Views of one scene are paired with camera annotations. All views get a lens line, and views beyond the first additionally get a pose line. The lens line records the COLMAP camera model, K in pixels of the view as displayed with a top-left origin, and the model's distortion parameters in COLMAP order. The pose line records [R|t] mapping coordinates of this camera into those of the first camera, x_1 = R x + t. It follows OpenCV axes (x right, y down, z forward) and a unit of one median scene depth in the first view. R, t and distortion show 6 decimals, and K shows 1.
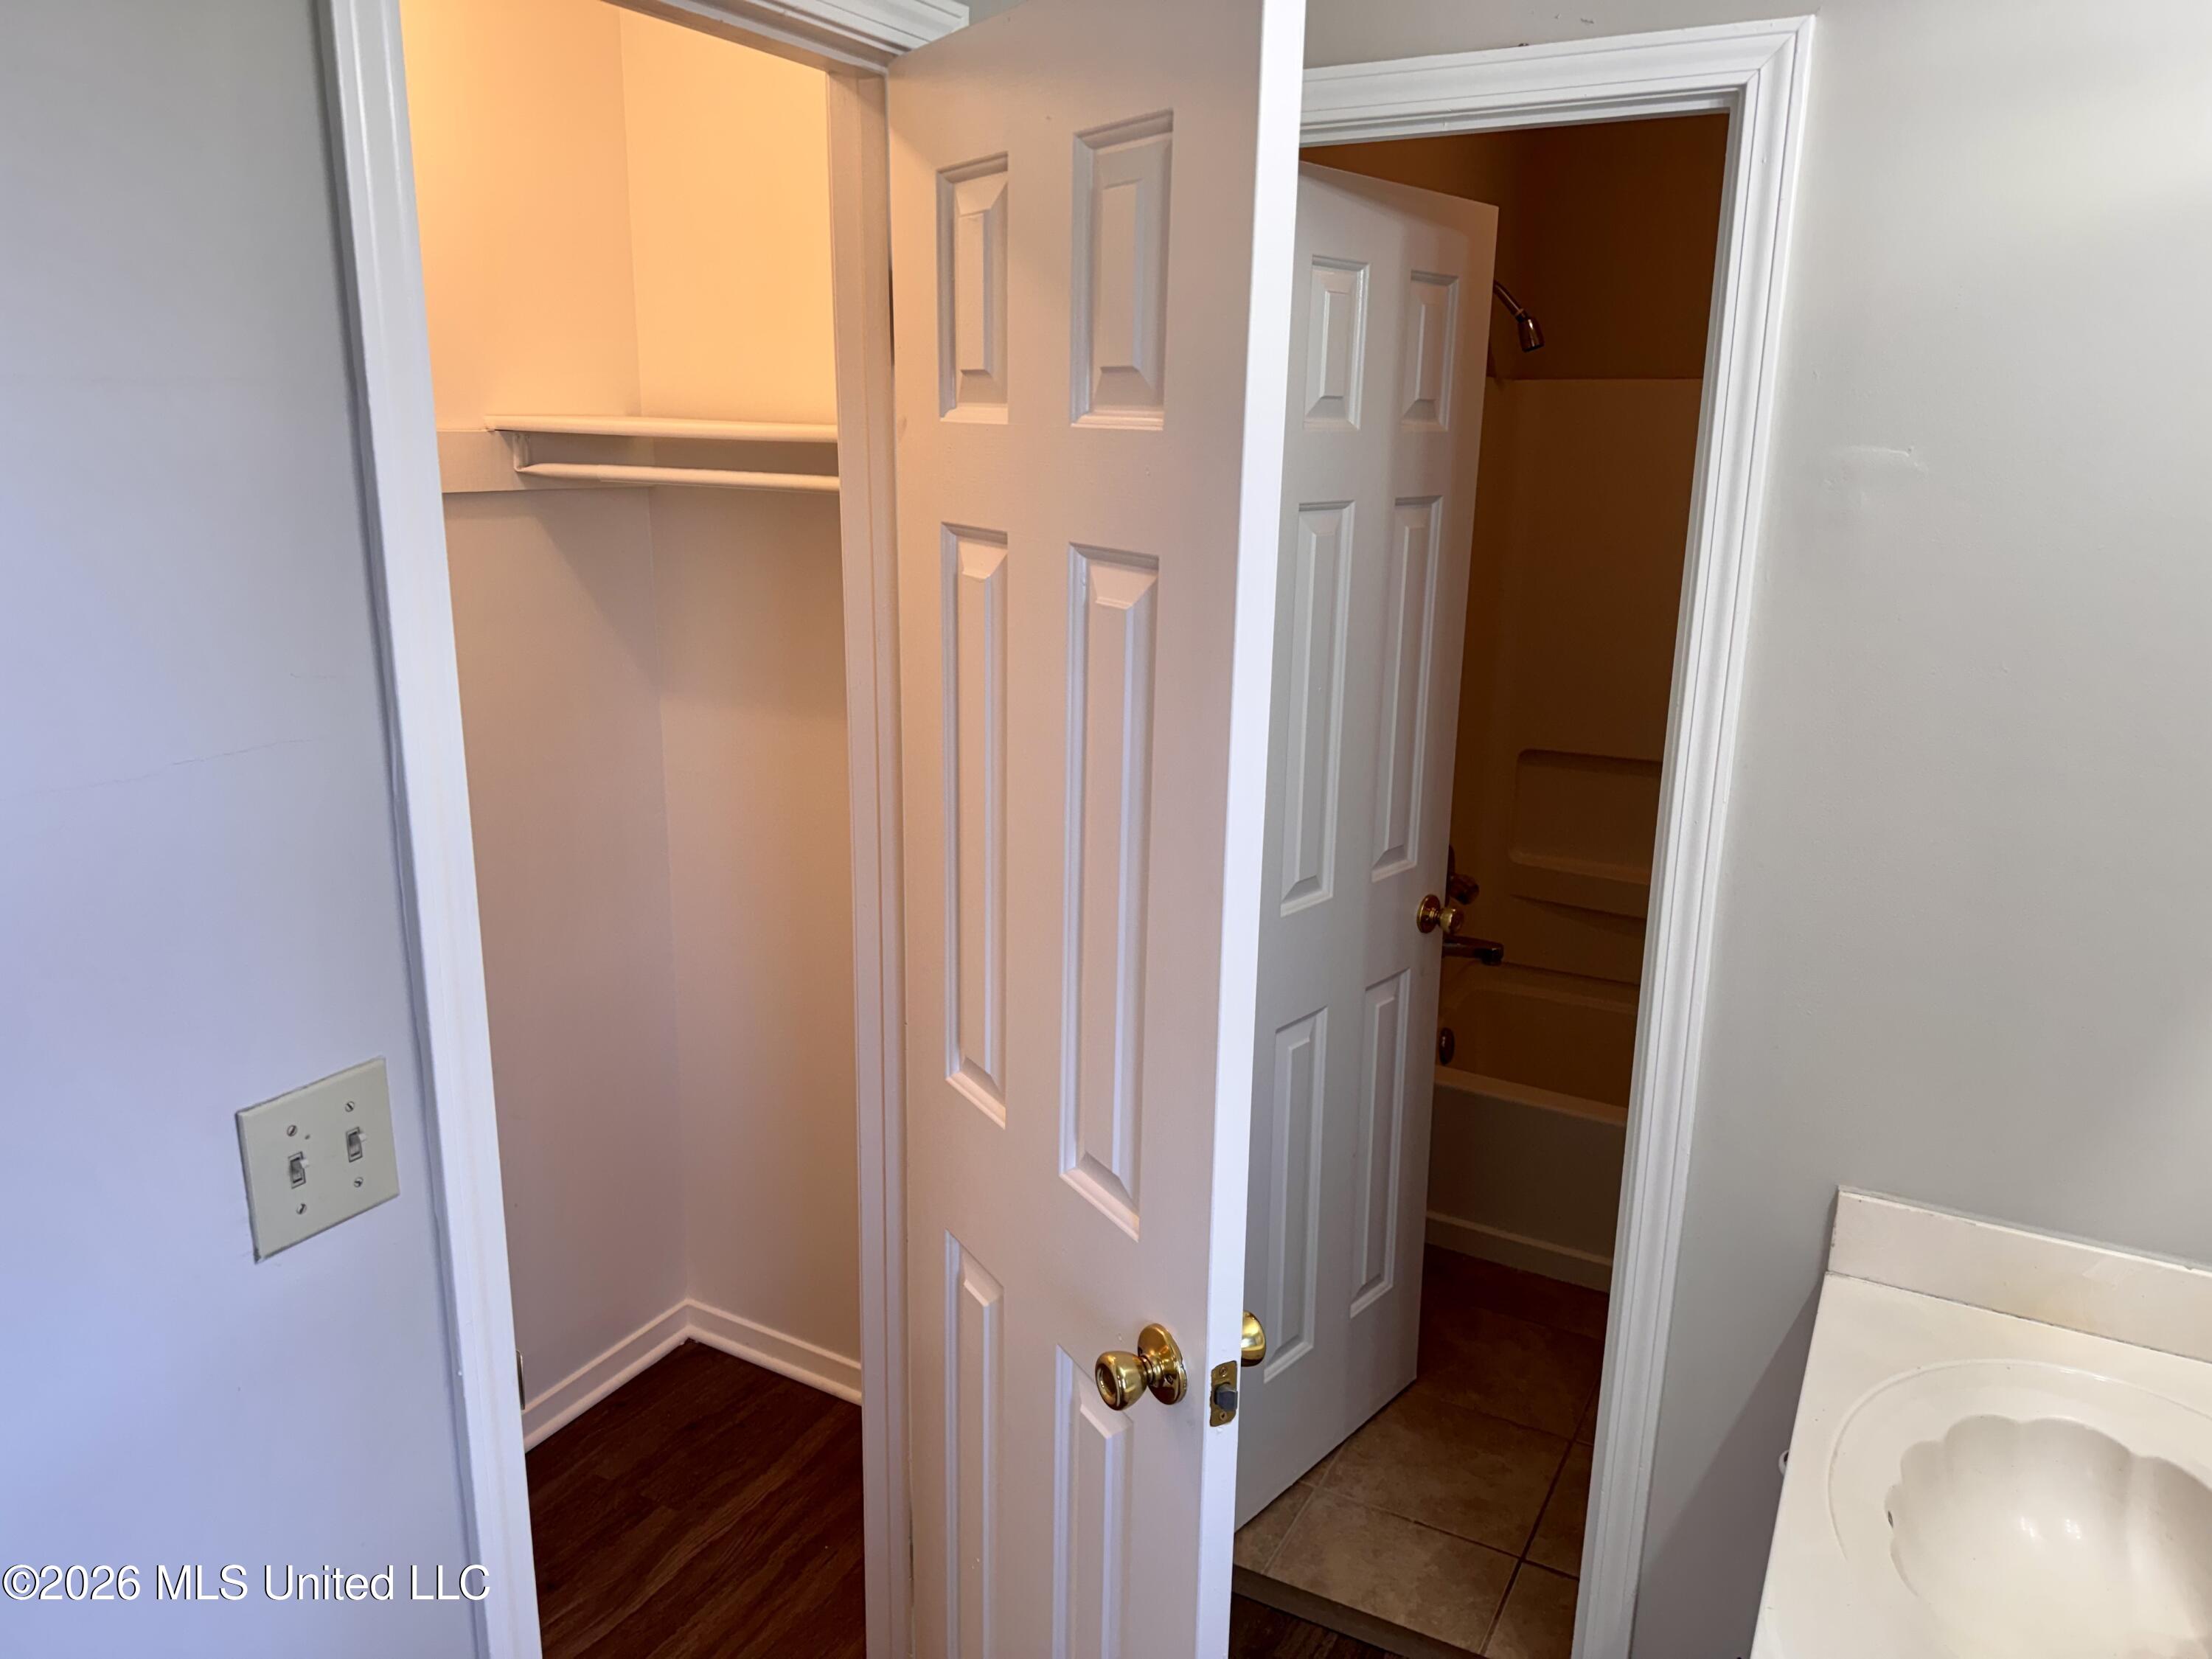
lens RADIAL K [[1558.4, 0, 1107.3], [0, 1558.4, 827.0], [0, 0, 1]] dist [0.021276, -0.004393]
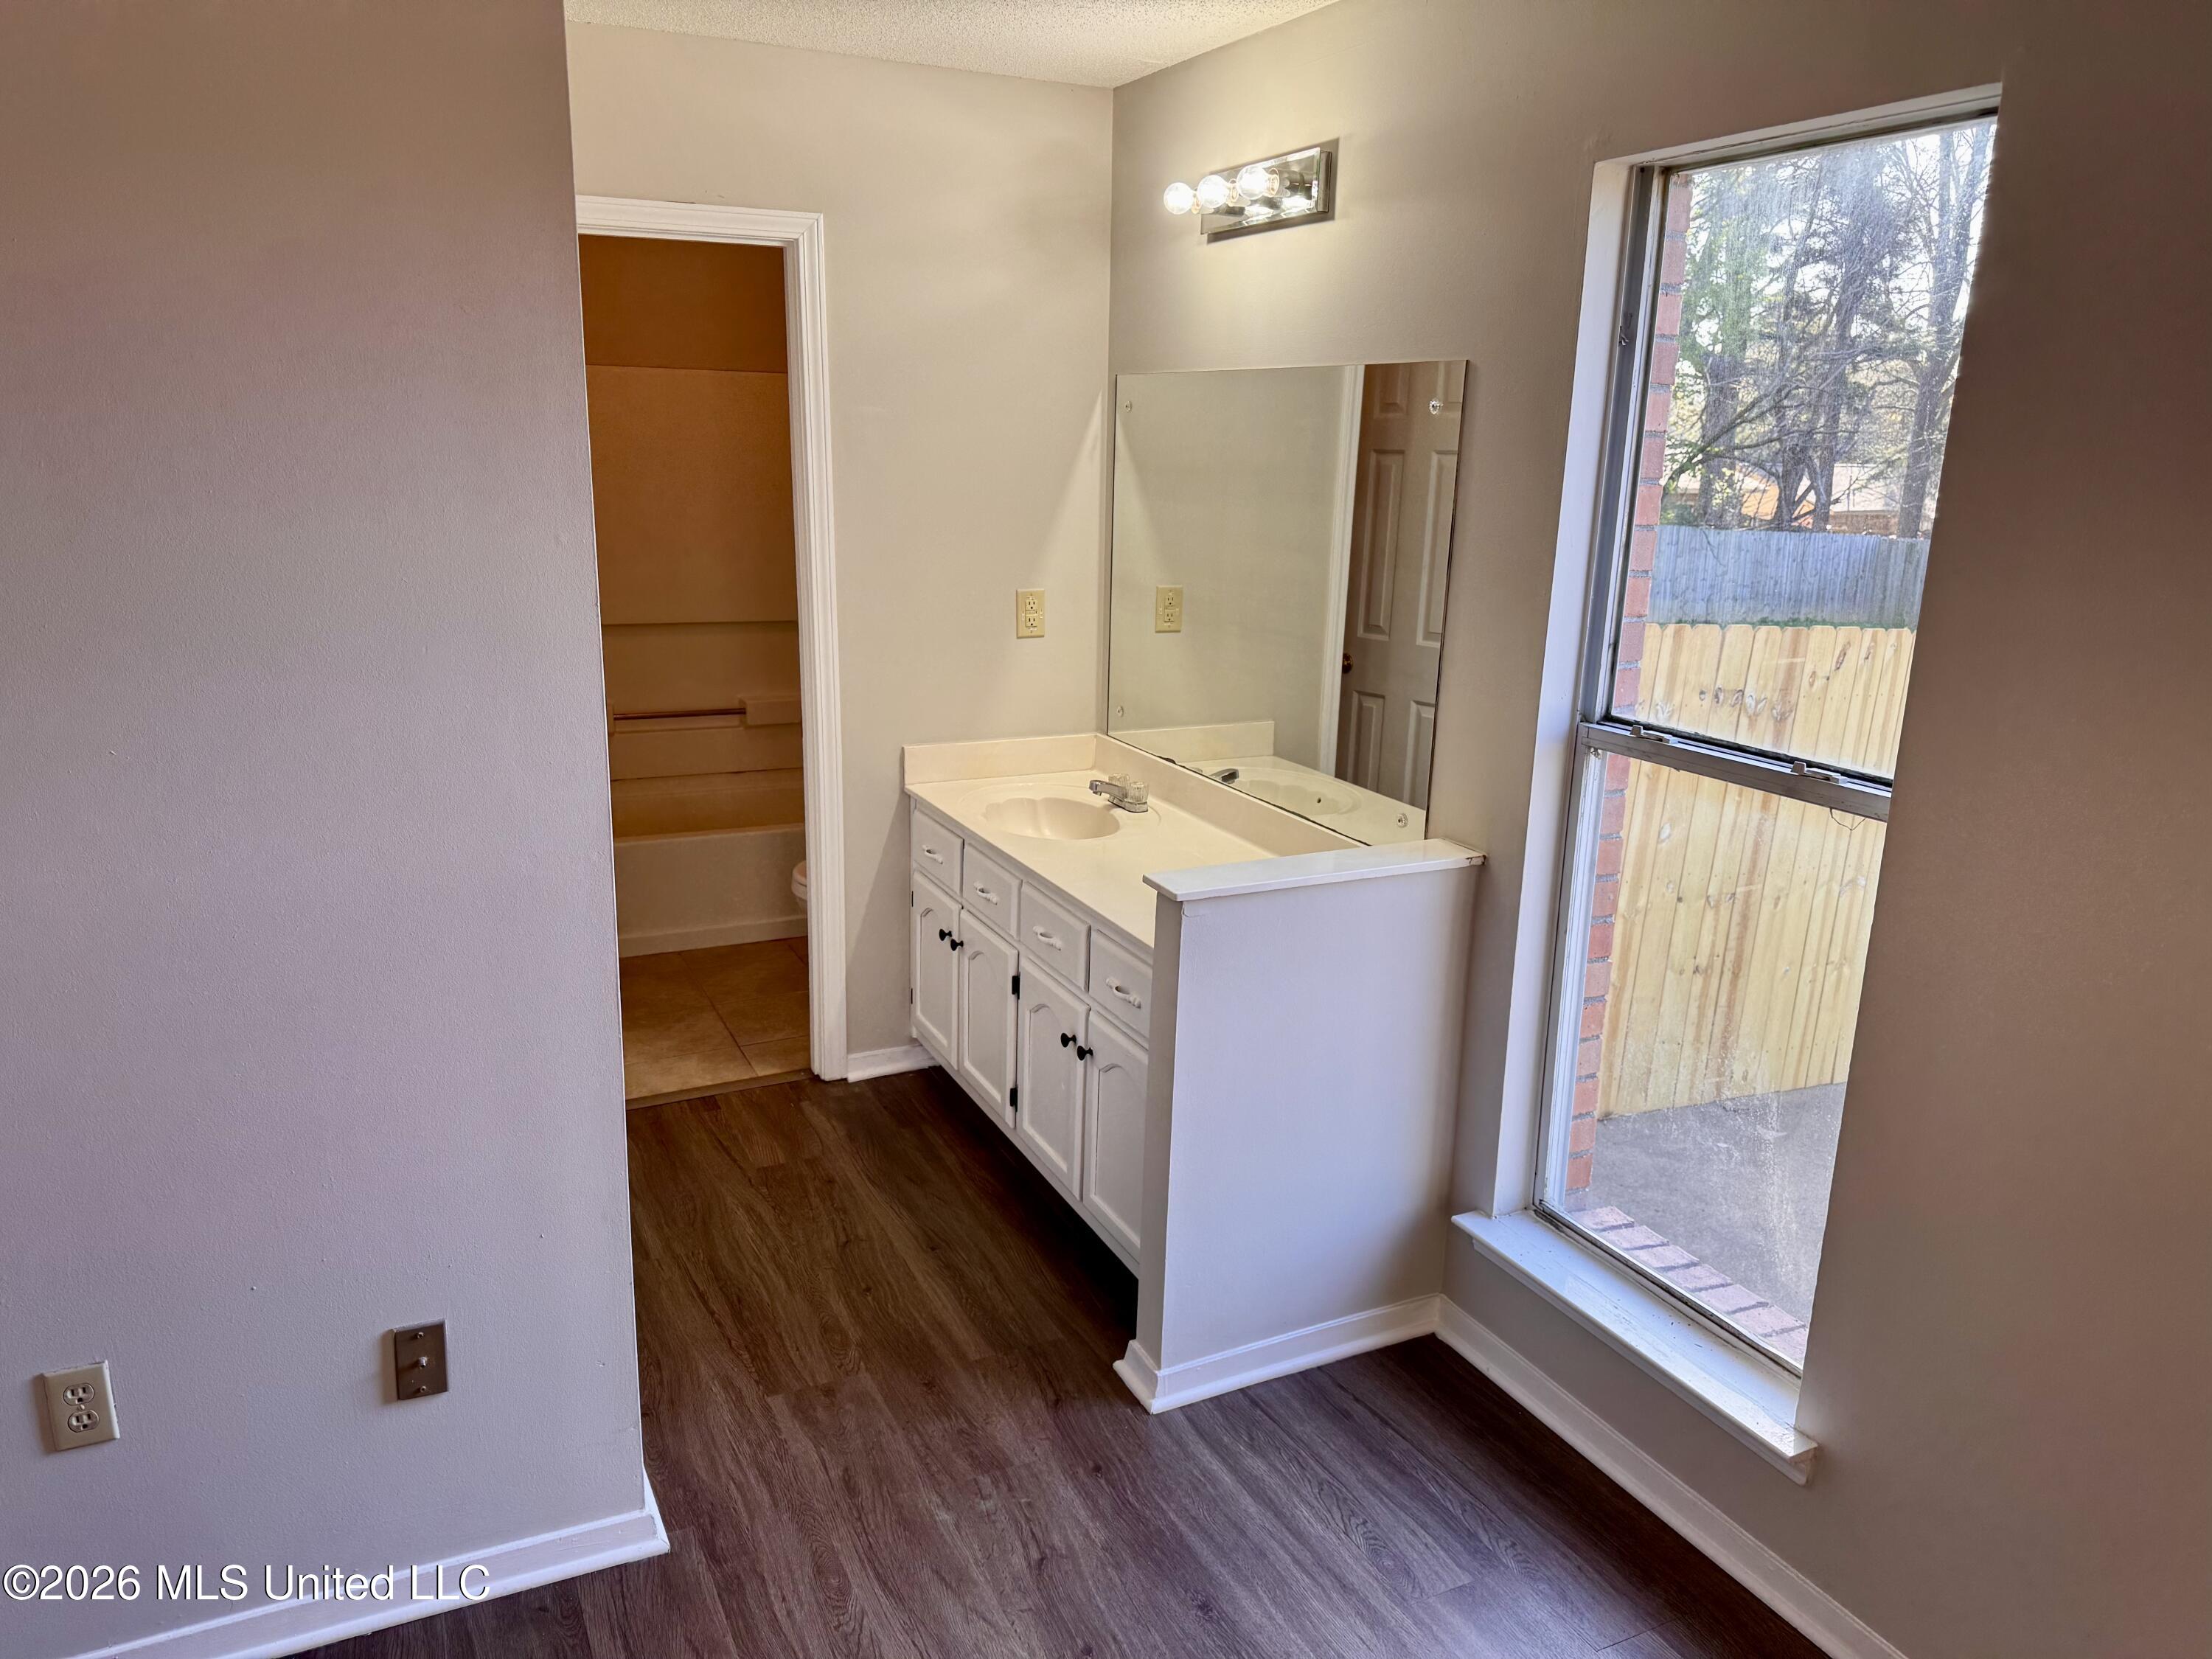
lens RADIAL K [[1558.4, 0, 1103.8], [0, 1558.4, 839.7], [0, 0, 1]] dist [0.021276, -0.004393]
pose [[0.581462, -0.213059, 0.785180, -1.264105], [0.187264, 0.974236, 0.125682, 0.153807], [-0.791728, 0.073957, 0.606380, -0.615072]]
